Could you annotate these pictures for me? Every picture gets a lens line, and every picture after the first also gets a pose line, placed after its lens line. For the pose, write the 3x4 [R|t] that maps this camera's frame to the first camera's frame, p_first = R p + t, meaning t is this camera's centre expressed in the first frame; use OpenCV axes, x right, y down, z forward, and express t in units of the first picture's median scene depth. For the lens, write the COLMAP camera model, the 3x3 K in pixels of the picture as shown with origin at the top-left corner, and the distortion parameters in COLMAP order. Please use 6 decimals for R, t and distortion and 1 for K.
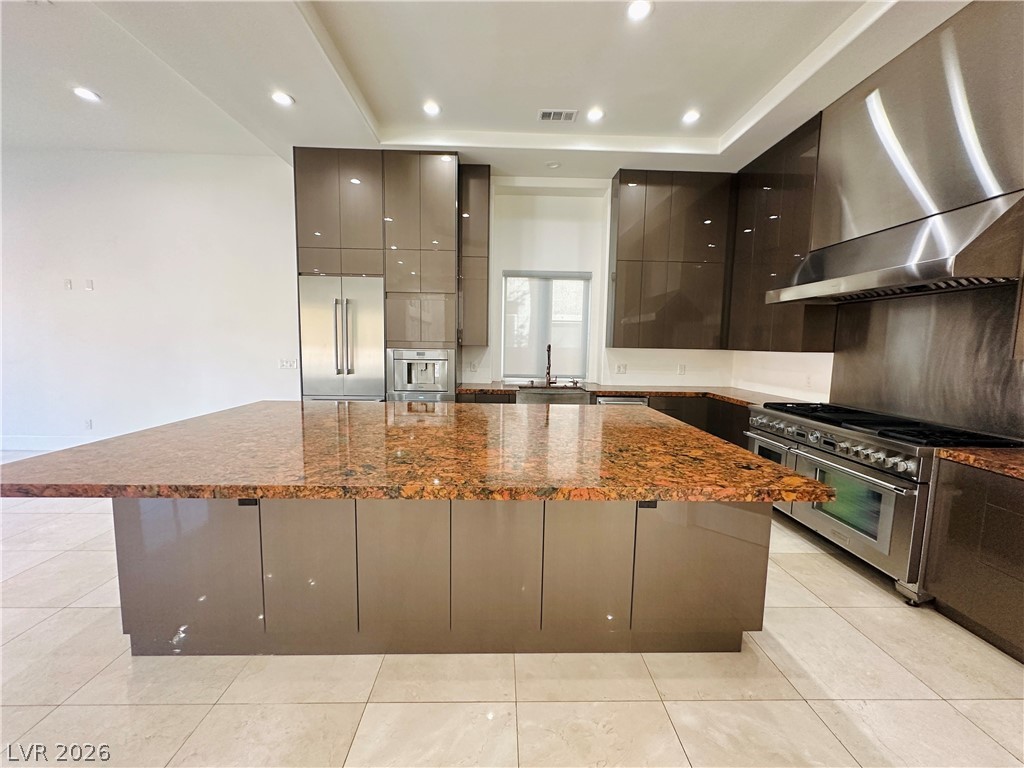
lens RADIAL K [[405.4, 0, 508.4], [0, 405.4, 382.2], [0, 0, 1]] dist [0.000442, -0.000007]
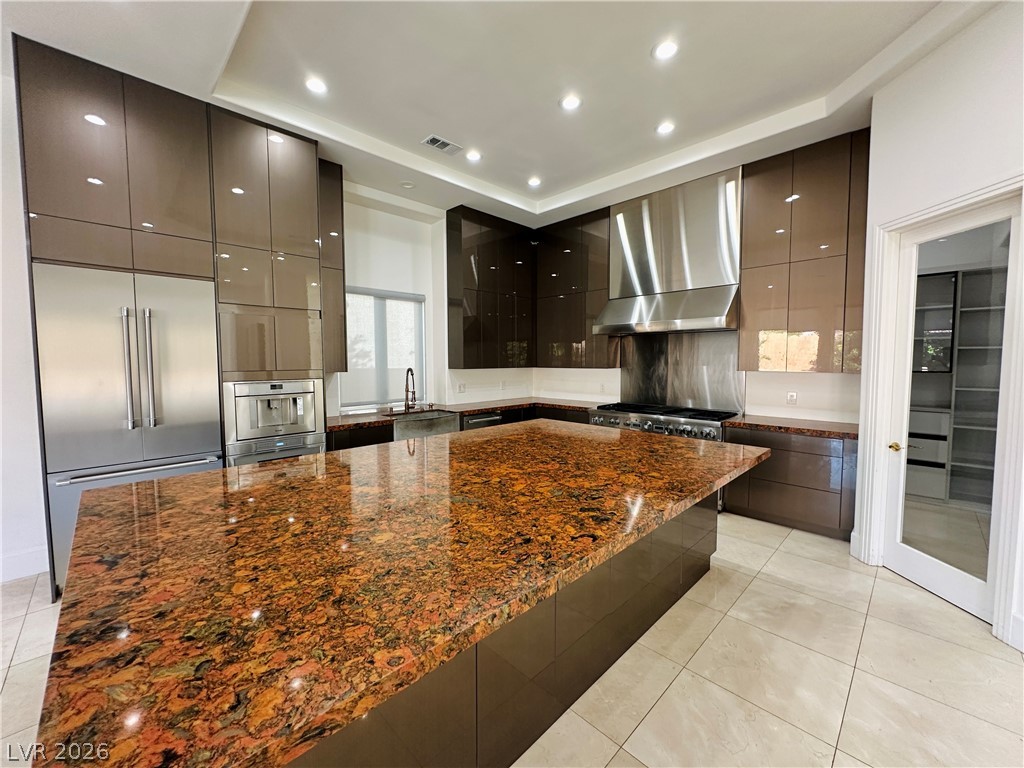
lens RADIAL K [[408.8, 0, 505.0], [0, 408.8, 383.6], [0, 0, 1]] dist [-0.002520, -0.000147]
pose [[0.733789, -0.060138, 0.676711, -0.418259], [0.082500, 0.996591, -0.000892, -0.039513], [-0.674350, 0.056483, 0.736248, 0.146736]]
